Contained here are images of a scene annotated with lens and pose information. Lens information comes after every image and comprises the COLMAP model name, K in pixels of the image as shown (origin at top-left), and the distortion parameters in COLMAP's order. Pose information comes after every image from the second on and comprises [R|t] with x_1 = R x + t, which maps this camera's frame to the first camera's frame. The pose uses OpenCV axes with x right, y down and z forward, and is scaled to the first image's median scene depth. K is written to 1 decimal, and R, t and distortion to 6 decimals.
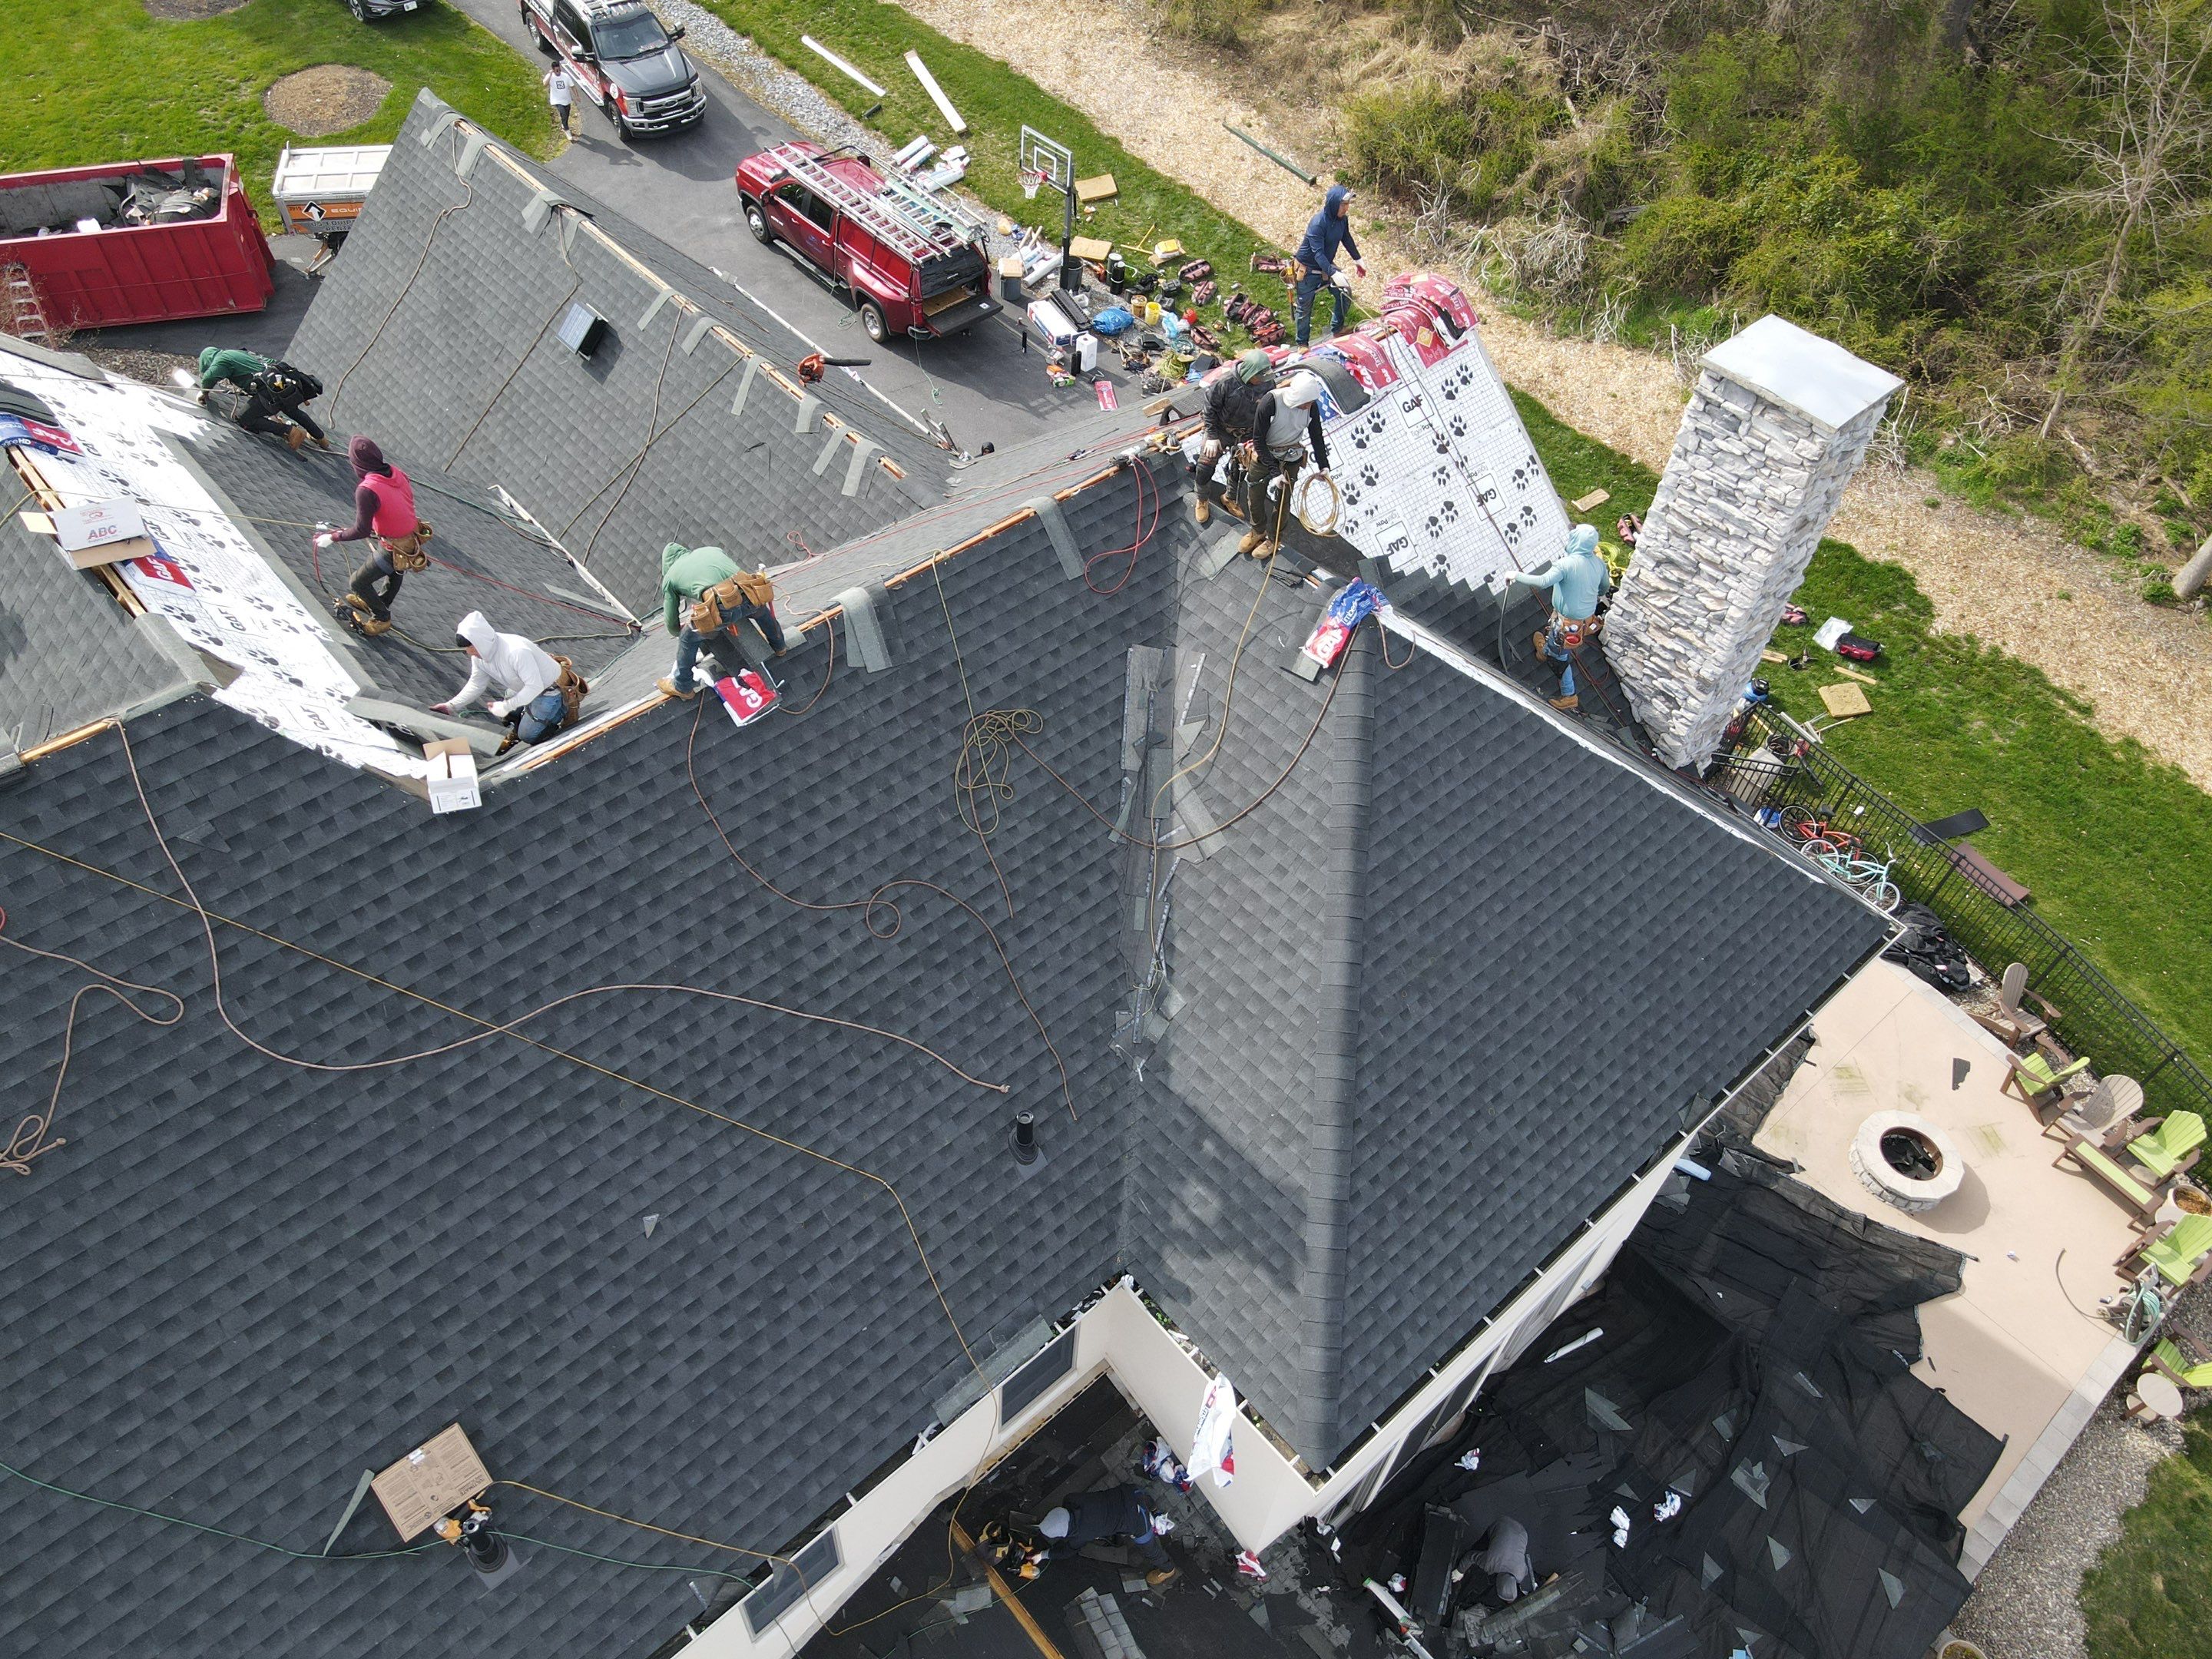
lens RADIAL K [[1625.0, 0, 1100.7], [0, 1625.0, 833.3], [0, 0, 1]] dist [-0.003051, 0.032209]
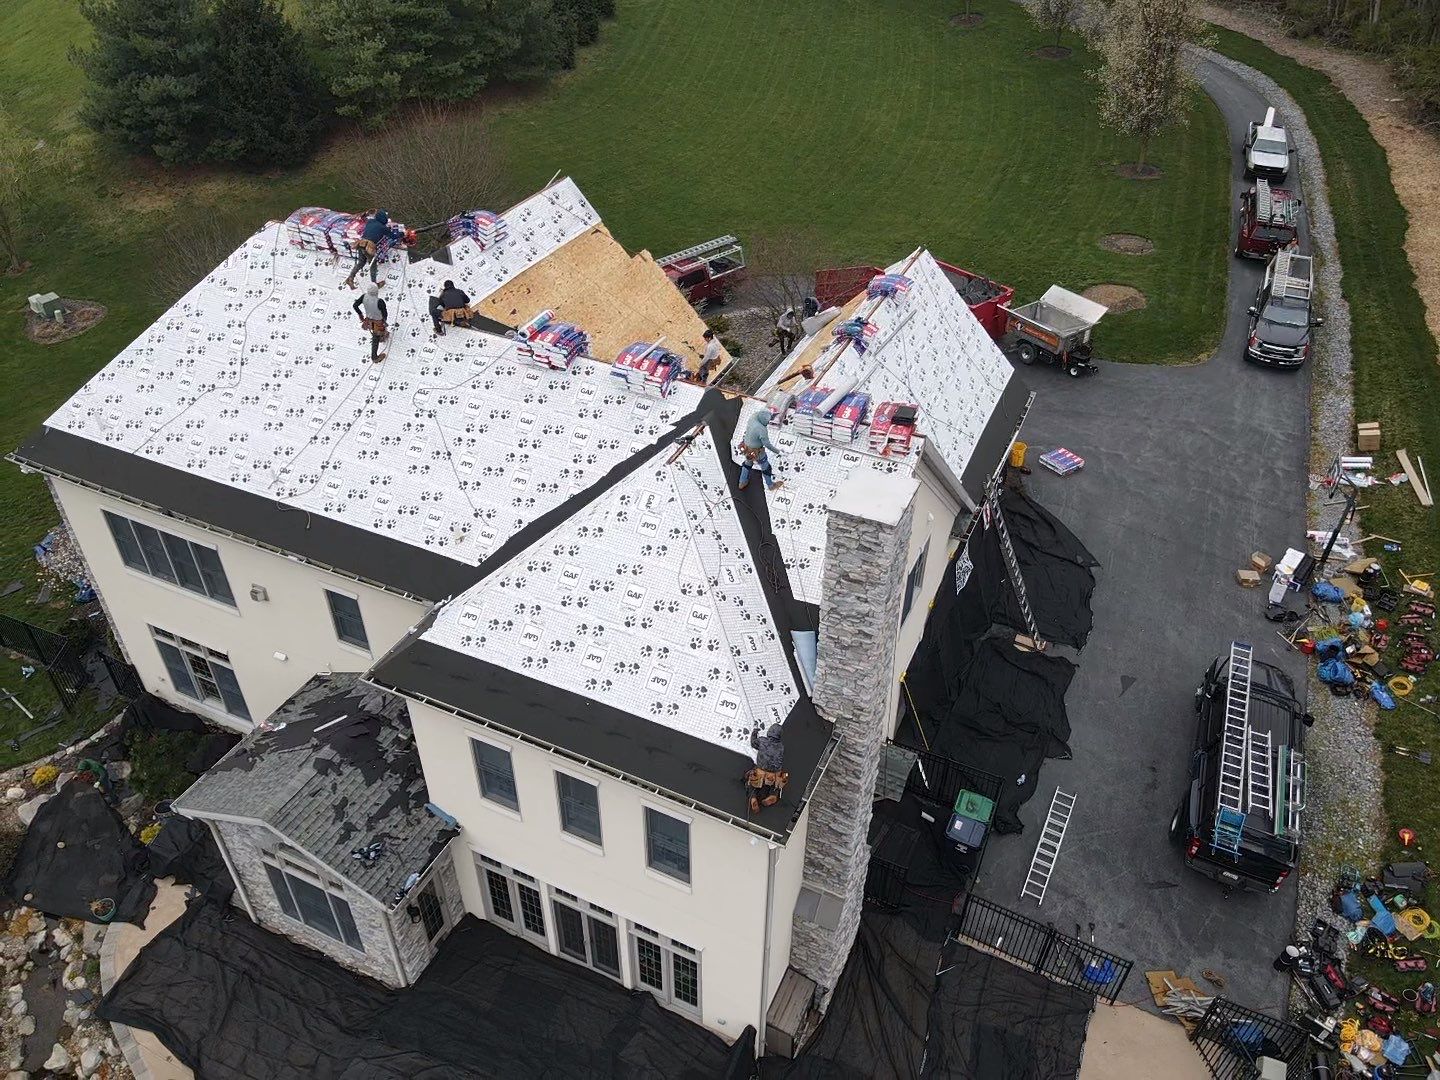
lens RADIAL K [[1047.8, 0, 717.6], [0, 1047.8, 542.8], [0, 0, 1]] dist [0.091472, -0.182844]
pose [[0.390077, 0.519930, -0.759943, 0.513289], [-0.687408, 0.713549, 0.135344, -0.115692], [0.612625, 0.469597, 0.635743, 0.079150]]
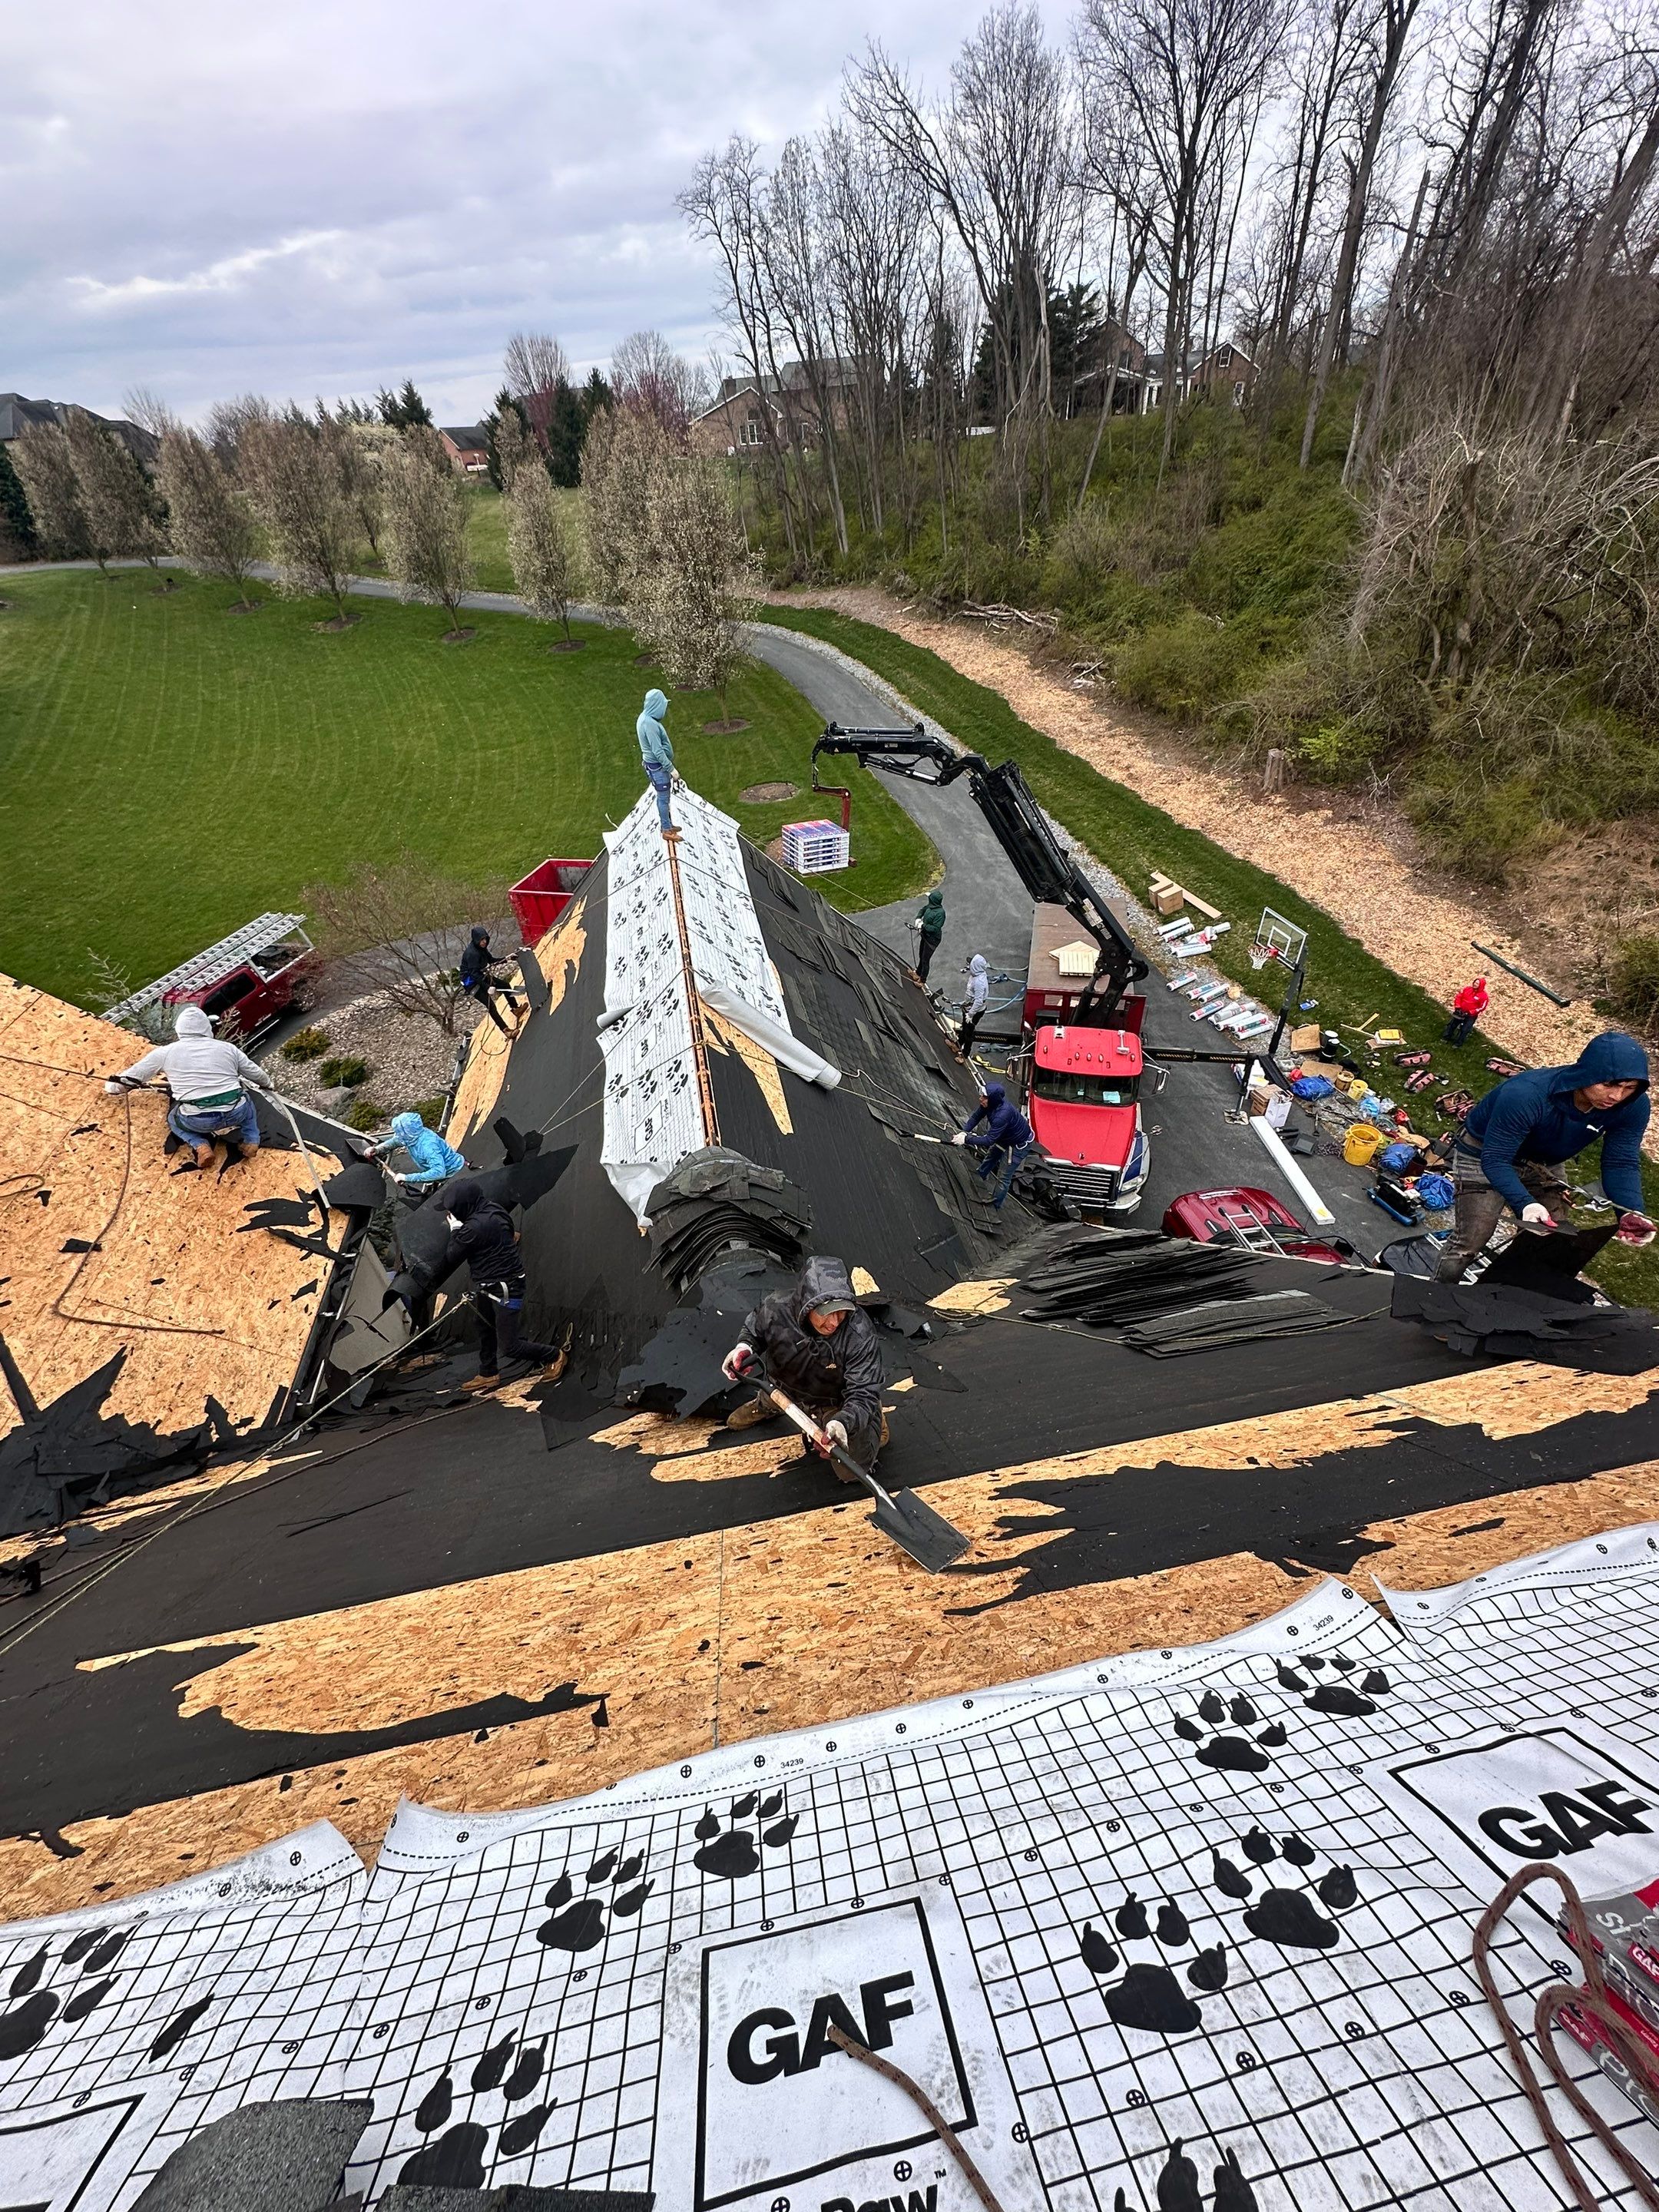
lens RADIAL K [[876.7, 0, 829.5], [0, 876.7, 1106.0], [0, 0, 1]] dist [-0.000250, 0.000074]
pose [[0.850190, 0.232872, -0.472173, 0.013148], [-0.327163, 0.936356, -0.127285, -0.136002], [0.412481, 0.262694, 0.872268, 0.394279]]
